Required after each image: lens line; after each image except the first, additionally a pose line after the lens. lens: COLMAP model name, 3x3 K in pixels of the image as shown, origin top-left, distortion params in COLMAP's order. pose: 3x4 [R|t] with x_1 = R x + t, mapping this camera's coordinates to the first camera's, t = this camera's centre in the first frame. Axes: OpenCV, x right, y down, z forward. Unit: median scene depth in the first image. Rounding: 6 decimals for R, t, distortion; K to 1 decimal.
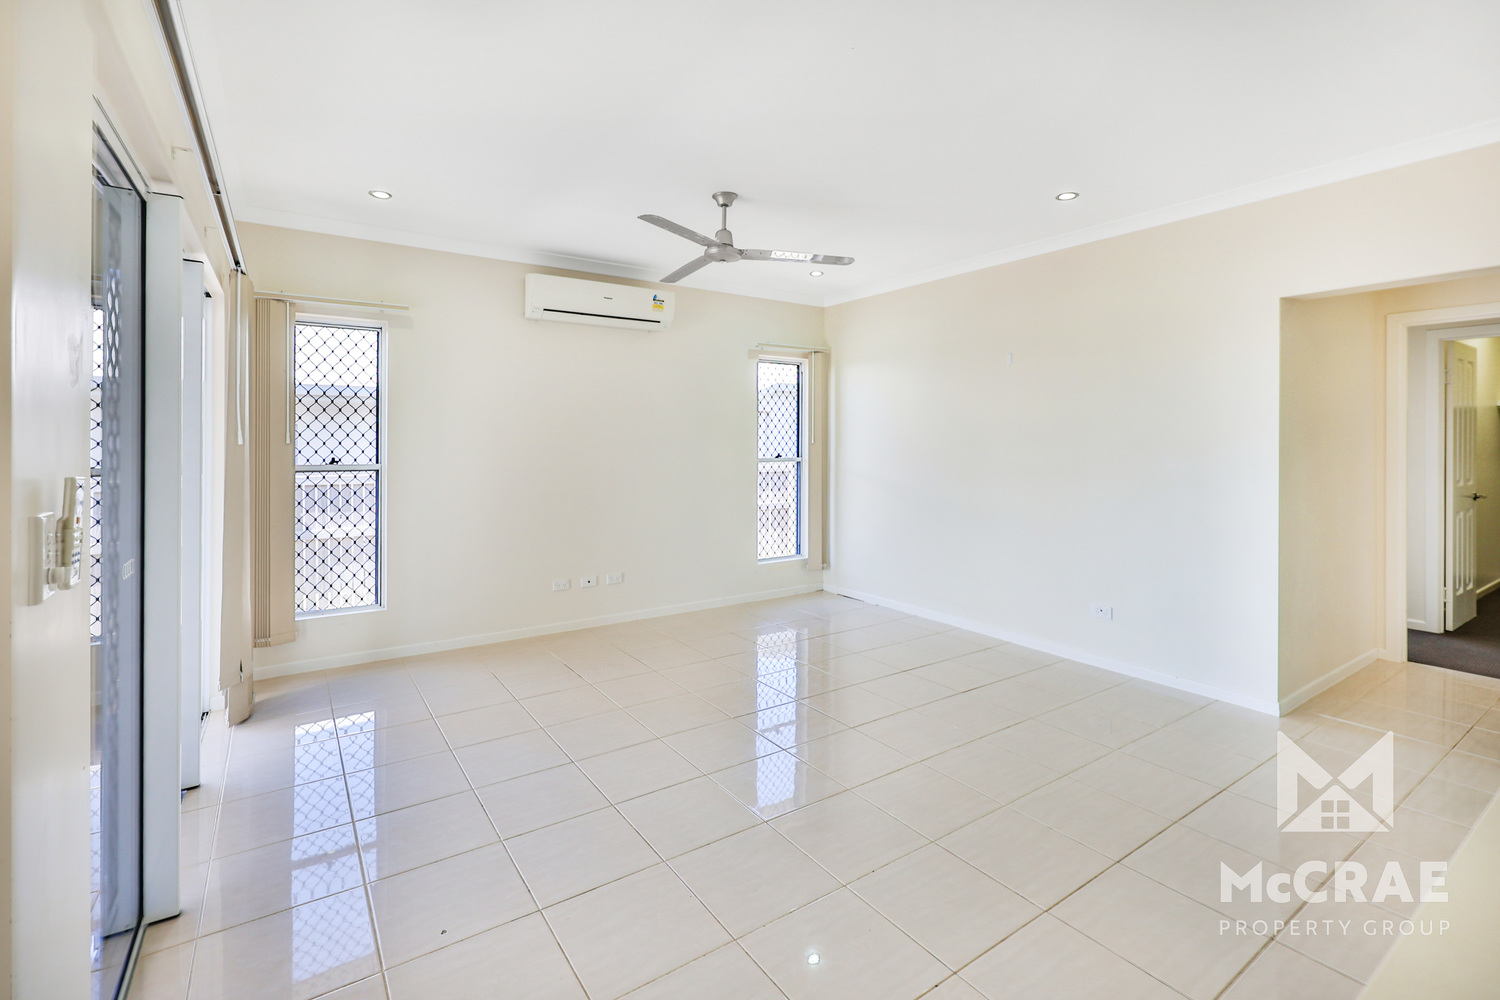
lens RADIAL K [[678.6, 0, 748.1], [0, 678.6, 437.7], [0, 0, 1]] dist [-0.012476, -0.000085]
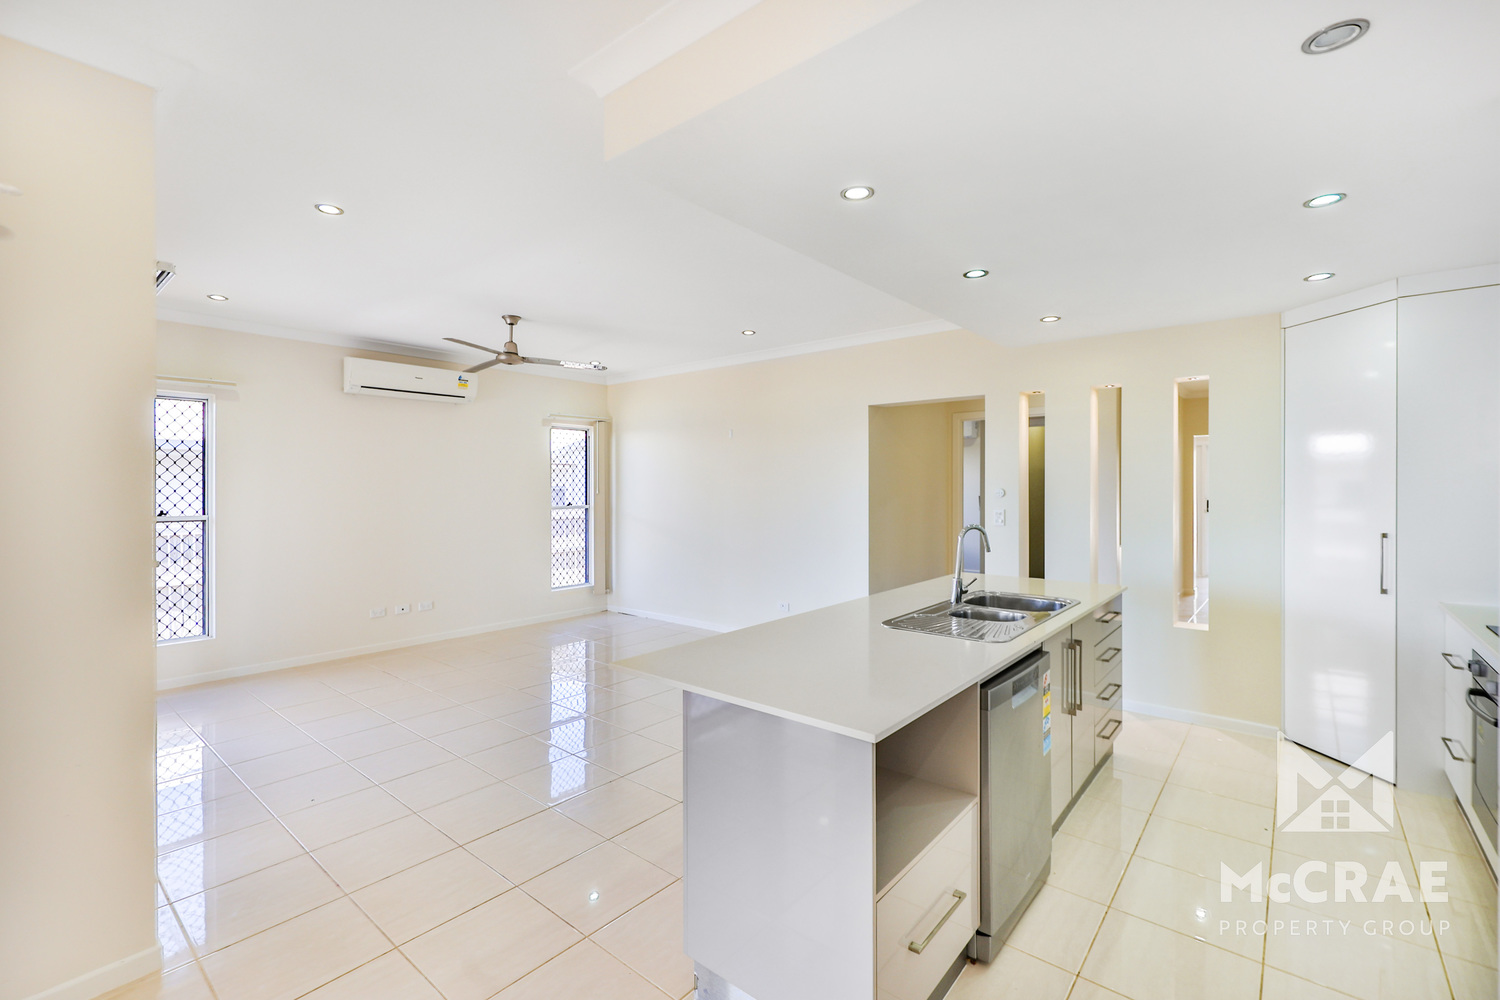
lens RADIAL K [[658.8, 0, 746.9], [0, 658.8, 485.4], [0, 0, 1]] dist [0.000394, -0.000353]
pose [[0.966188, -0.004114, 0.257807, 0.052516], [0.003813, 0.999991, 0.001668, -0.009076], [-0.257812, -0.000629, 0.966195, -0.272027]]
